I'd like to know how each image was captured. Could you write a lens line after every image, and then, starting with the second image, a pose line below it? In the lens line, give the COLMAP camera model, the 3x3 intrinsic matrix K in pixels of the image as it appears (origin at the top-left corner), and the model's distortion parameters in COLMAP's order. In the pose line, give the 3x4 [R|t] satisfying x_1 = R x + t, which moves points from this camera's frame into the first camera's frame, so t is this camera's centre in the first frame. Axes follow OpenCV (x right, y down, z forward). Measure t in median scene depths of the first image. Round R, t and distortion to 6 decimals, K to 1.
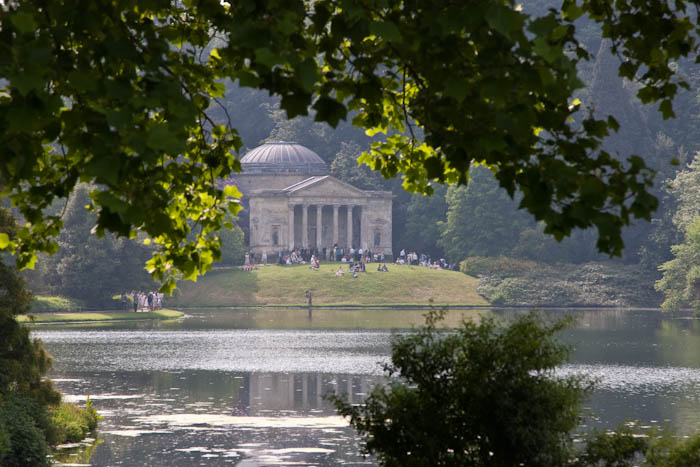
lens RADIAL K [[3368.1, 0, 350.1], [0, 3368.1, 233.7], [0, 0, 1]] dist [-0.207636, 0.000000]
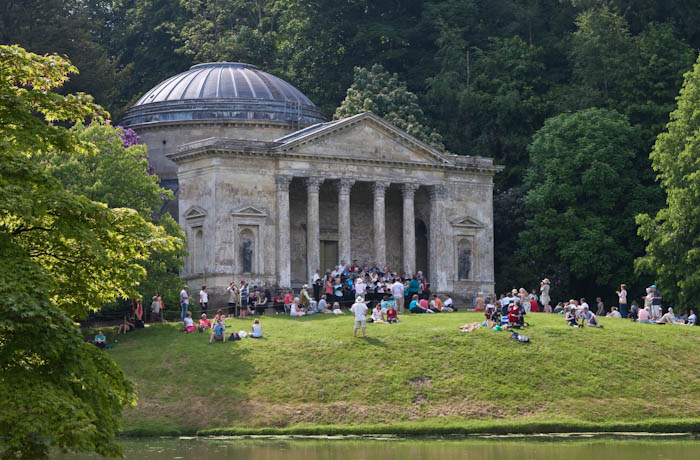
lens RADIAL K [[1778.7, 0, 351.3], [0, 1778.7, 230.9], [0, 0, 1]] dist [0.359516, 0.000000]
pose [[0.987086, 0.000981, 0.160188, -0.044300], [0.010357, 0.997498, -0.069928, 0.013527], [-0.159856, 0.070684, 0.984606, 0.781816]]
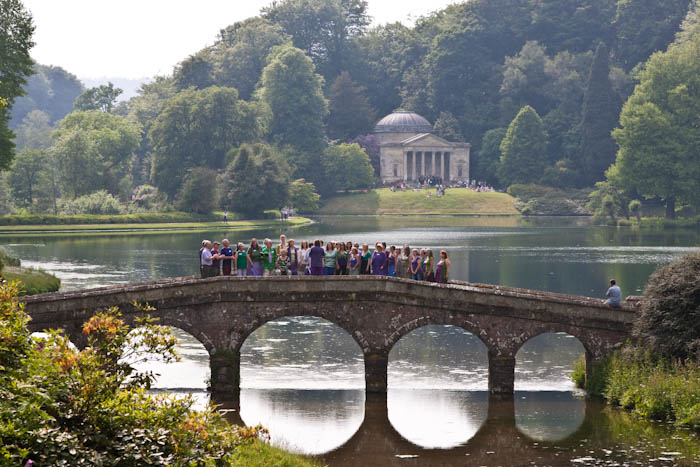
lens RADIAL K [[2525.9, 0, 349.9], [0, 2525.9, 233.2], [0, 0, 1]] dist [0.372741, 0.000000]
pose [[0.995305, 0.005281, -0.096640, 0.073682], [-0.001975, 0.999411, 0.034274, -0.010887], [0.096764, -0.033922, 0.994729, -0.213878]]
